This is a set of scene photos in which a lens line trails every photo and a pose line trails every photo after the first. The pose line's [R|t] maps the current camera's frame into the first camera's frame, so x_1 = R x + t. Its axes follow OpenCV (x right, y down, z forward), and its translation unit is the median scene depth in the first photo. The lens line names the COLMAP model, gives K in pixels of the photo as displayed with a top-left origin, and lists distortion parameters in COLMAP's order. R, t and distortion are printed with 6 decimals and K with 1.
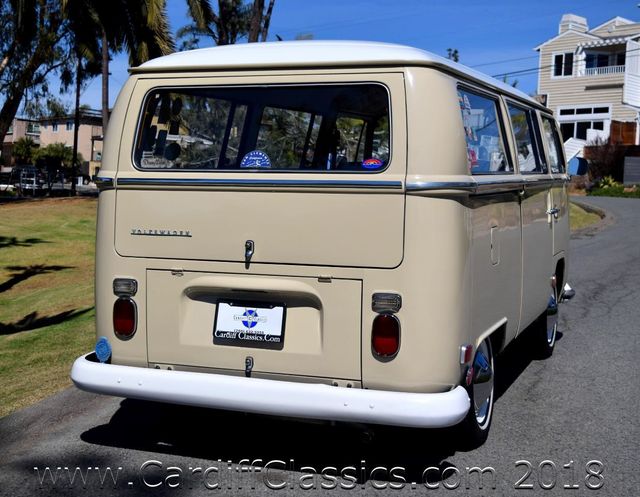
lens RADIAL K [[1004.5, 0, 329.7], [0, 1004.5, 249.3], [0, 0, 1]] dist [-0.010282, -0.082394]
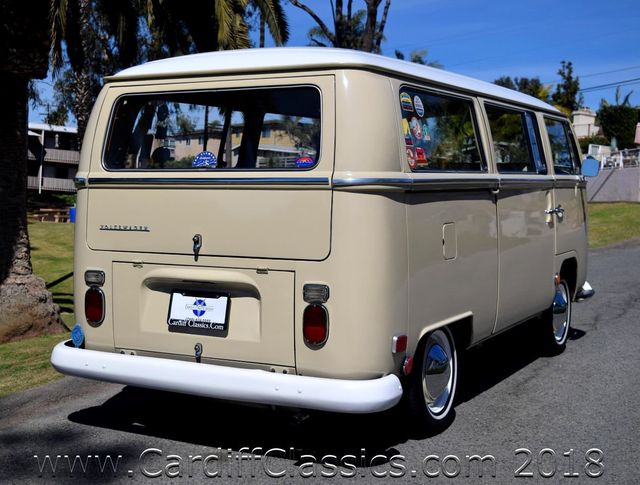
lens RADIAL K [[958.4, 0, 320.0], [0, 958.4, 242.5], [0, 0, 1]] dist [-0.023555, -0.023634]
pose [[0.990849, 0.001301, -0.134969, 0.180487], [-0.003217, 0.999897, -0.013980, 0.012961], [0.134937, 0.014286, 0.990751, 0.004908]]
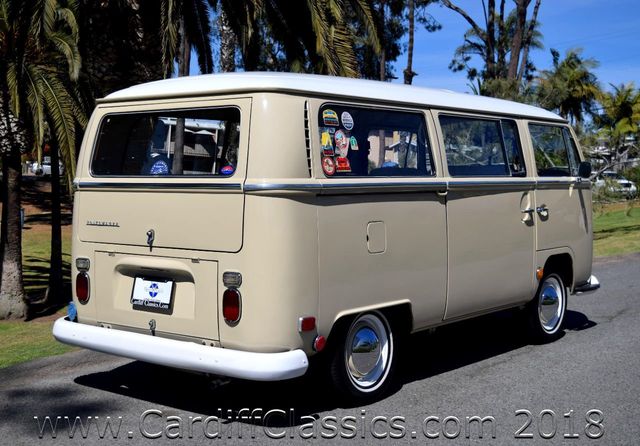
lens RADIAL K [[924.4, 0, 320.0], [0, 924.4, 223.0], [0, 0, 1]] dist [-0.026994, -0.040054]
pose [[0.951167, 0.007029, -0.308597, 0.478156], [-0.015715, 0.999547, -0.025671, 0.009326], [0.308277, 0.029267, 0.950846, -0.067578]]
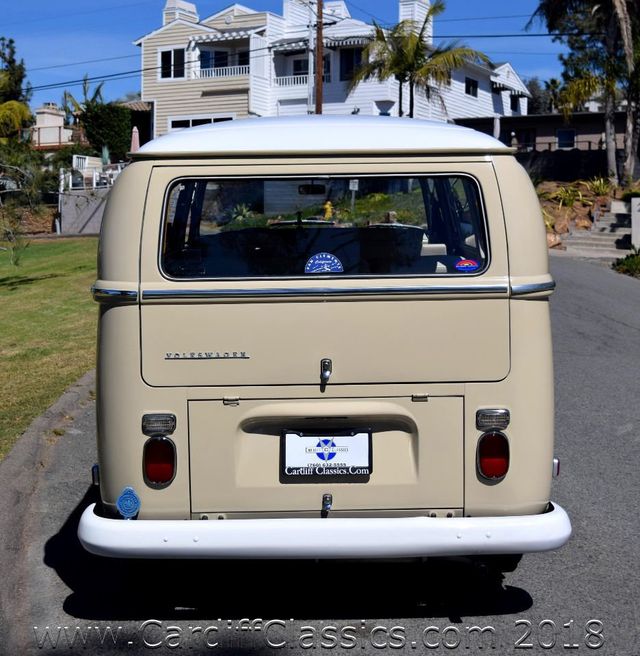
lens RADIAL K [[1304.4, 0, 320.0], [0, 1304.4, 328.0], [0, 0, 1]] dist [-0.009149, -0.117307]
pose [[0.934965, -0.060208, 0.349592, -0.453146], [0.051980, 0.998107, 0.032880, -0.069275], [-0.350910, -0.012570, 0.936325, -0.036405]]
